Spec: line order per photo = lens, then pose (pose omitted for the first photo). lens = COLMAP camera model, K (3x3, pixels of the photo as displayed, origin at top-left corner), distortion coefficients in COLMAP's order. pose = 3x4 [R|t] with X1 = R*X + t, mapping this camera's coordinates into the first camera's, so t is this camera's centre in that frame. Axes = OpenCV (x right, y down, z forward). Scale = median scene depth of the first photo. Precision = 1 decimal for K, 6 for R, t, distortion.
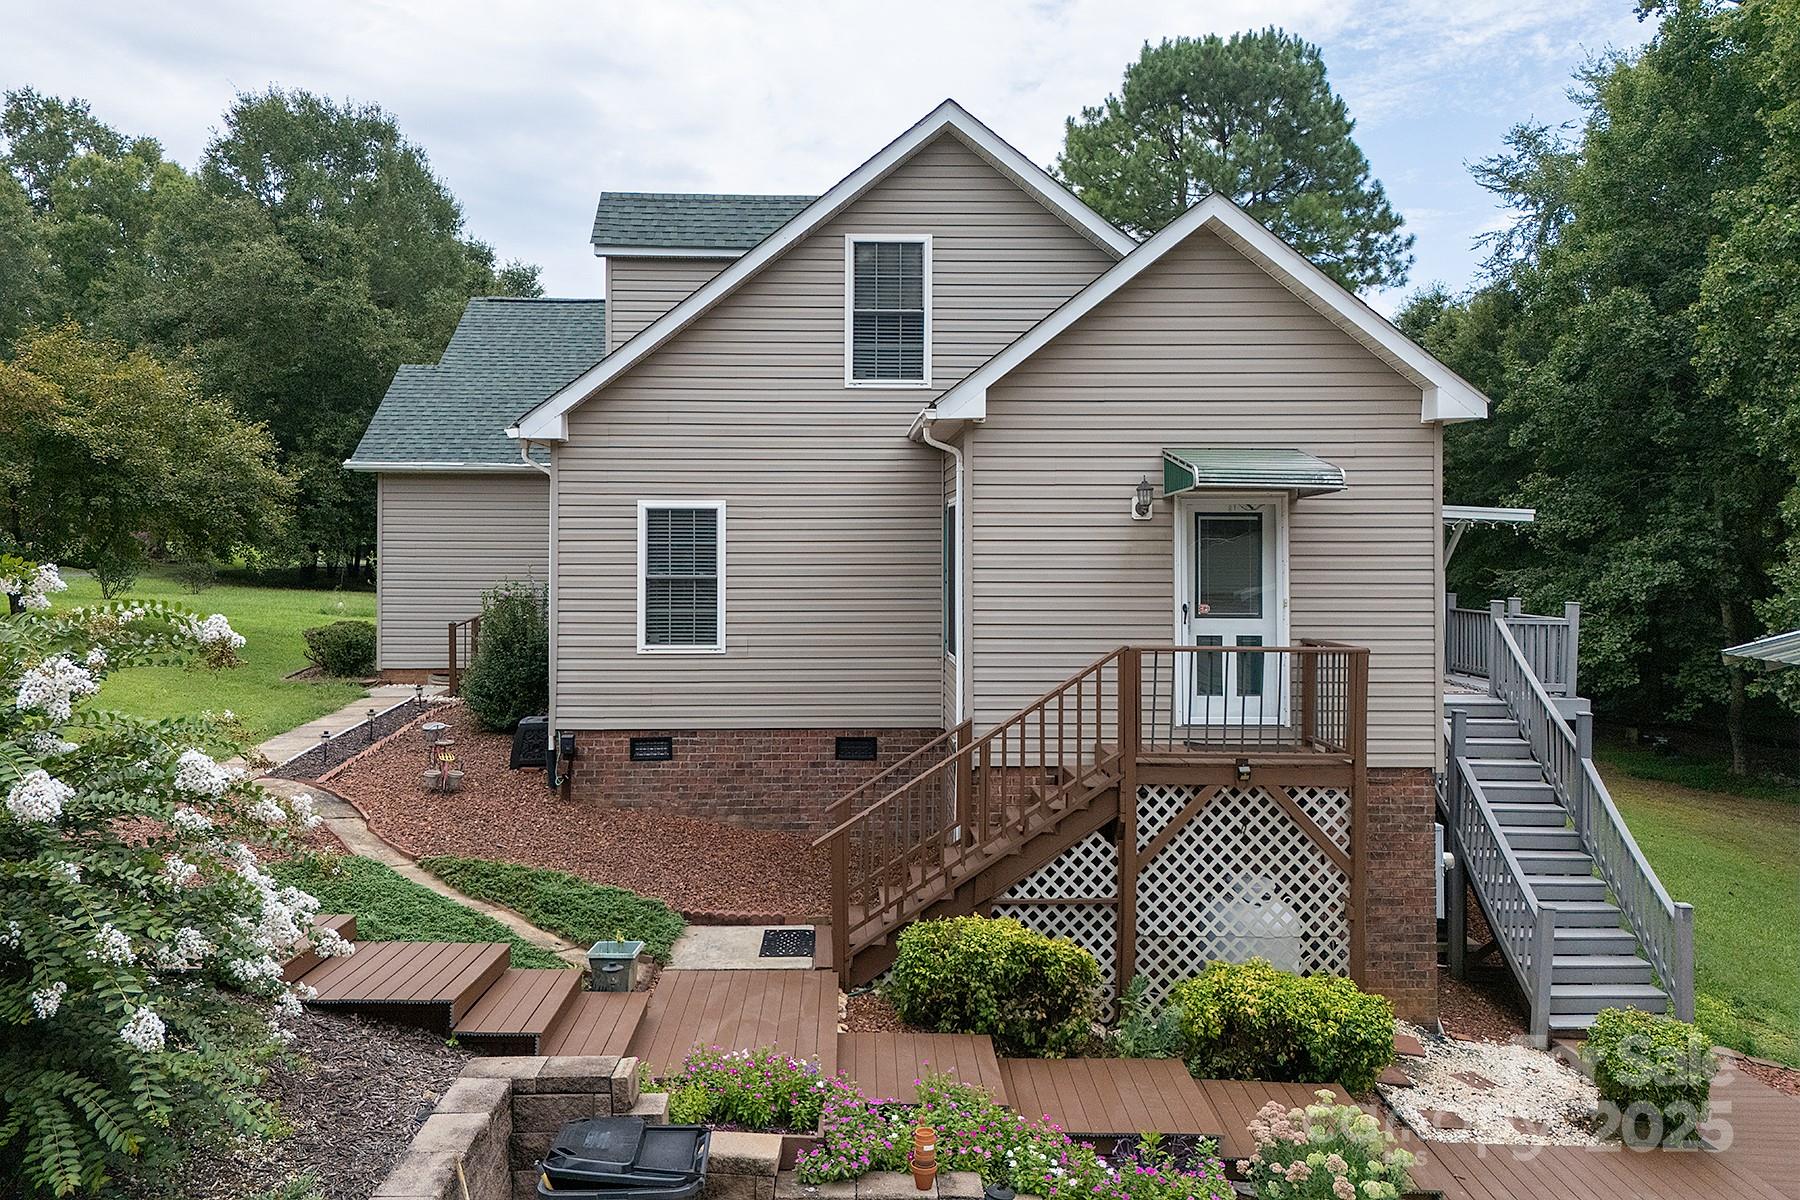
lens RADIAL K [[1206.7, 0, 921.1], [0, 1206.7, 605.3], [0, 0, 1]] dist [0.055620, -0.000390]
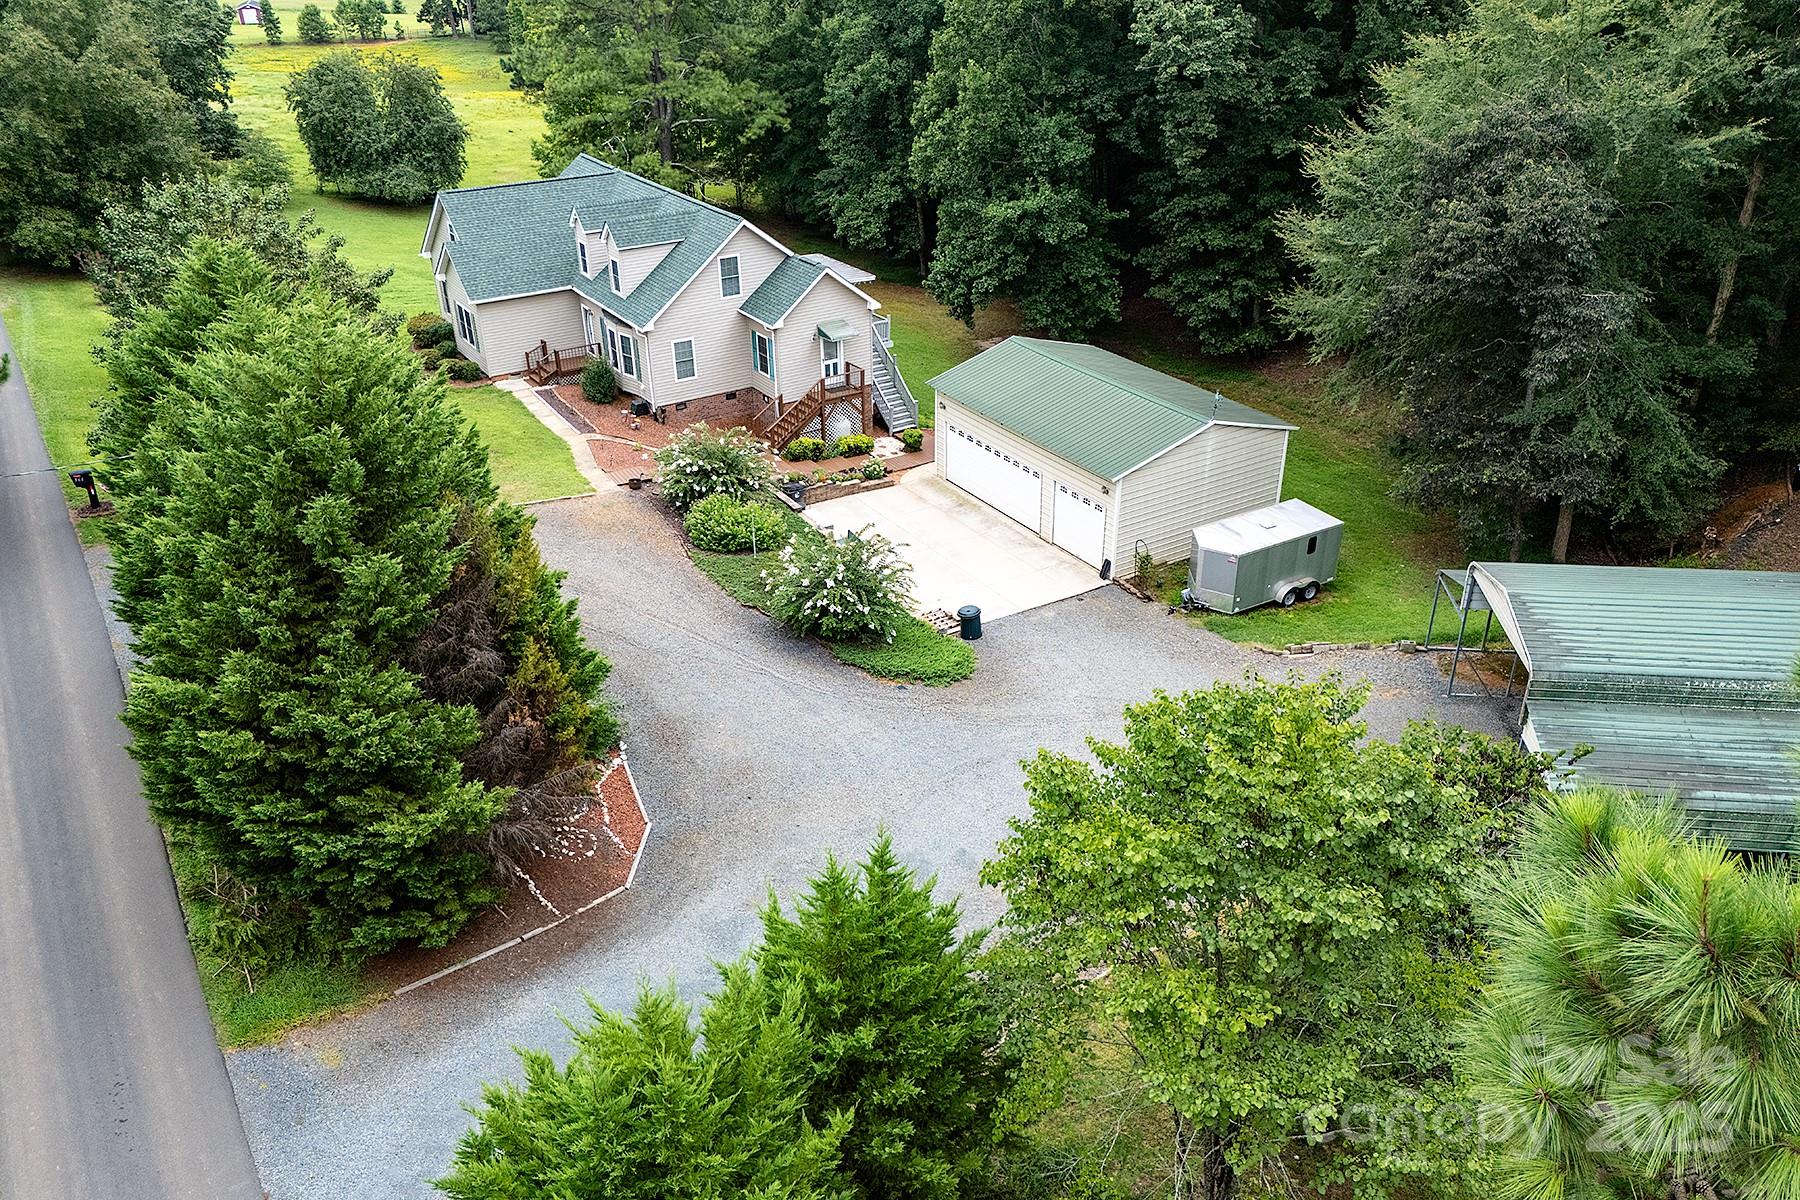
lens RADIAL K [[1206.7, 0, 921.1], [0, 1206.7, 605.3], [0, 0, 1]] dist [0.055620, -0.000390]
pose [[0.832375, -0.270498, 0.483717, -1.305740], [0.003490, 0.875343, 0.483491, -0.944754], [-0.554201, -0.400757, 0.729558, -1.945098]]
